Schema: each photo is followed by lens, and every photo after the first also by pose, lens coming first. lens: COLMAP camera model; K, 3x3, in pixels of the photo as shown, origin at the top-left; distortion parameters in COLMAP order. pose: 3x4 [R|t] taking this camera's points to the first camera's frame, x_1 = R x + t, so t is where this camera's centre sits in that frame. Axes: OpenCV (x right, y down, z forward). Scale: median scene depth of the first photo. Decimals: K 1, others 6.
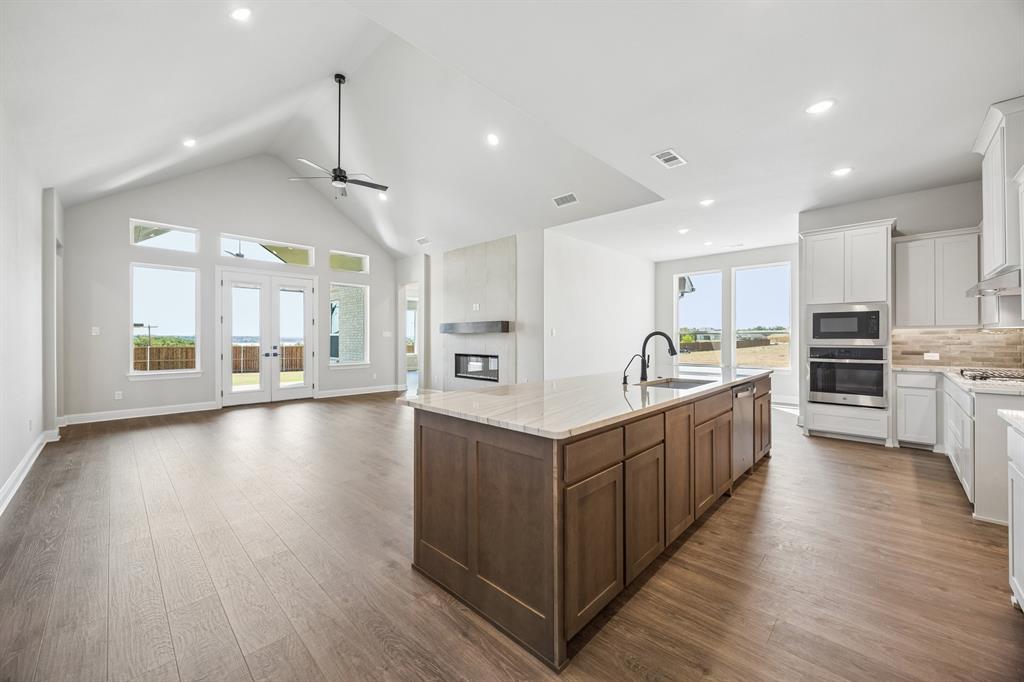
lens RADIAL K [[388.2, 0, 512.0], [0, 388.2, 341.0], [0, 0, 1]] dist [0.001655, 0.000148]
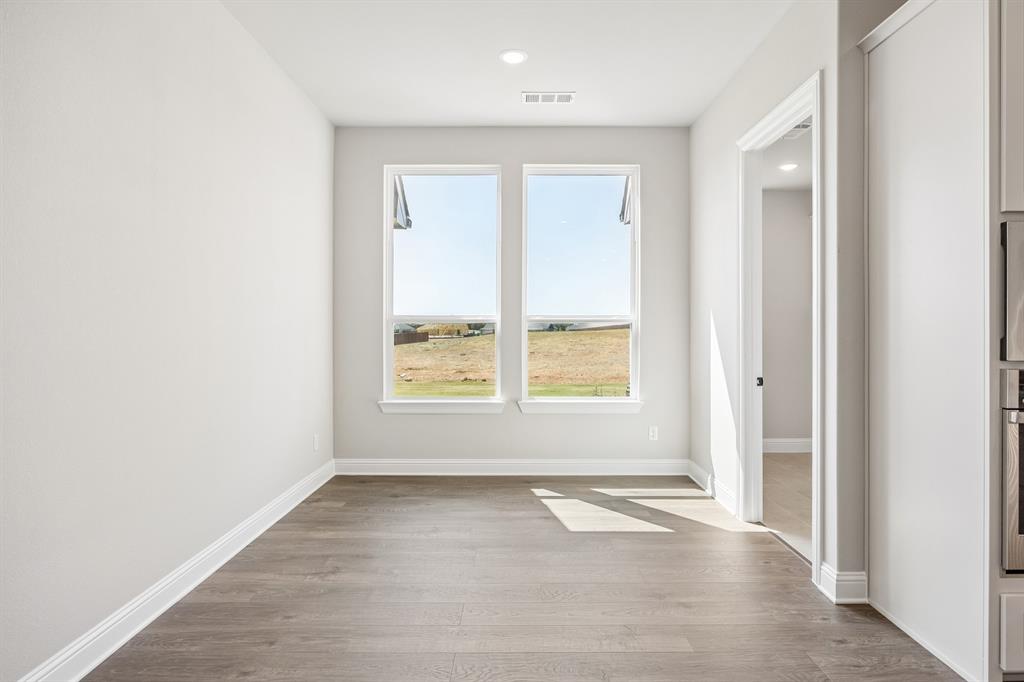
lens RADIAL K [[538.8, 0, 513.6], [0, 538.8, 332.3], [0, 0, 1]] dist [-0.000614, -0.000181]
pose [[0.719995, -0.000416, 0.693979, 0.279668], [0.002658, 0.999994, -0.002157, -0.011222], [-0.693974, 0.003398, 0.719992, 1.057913]]
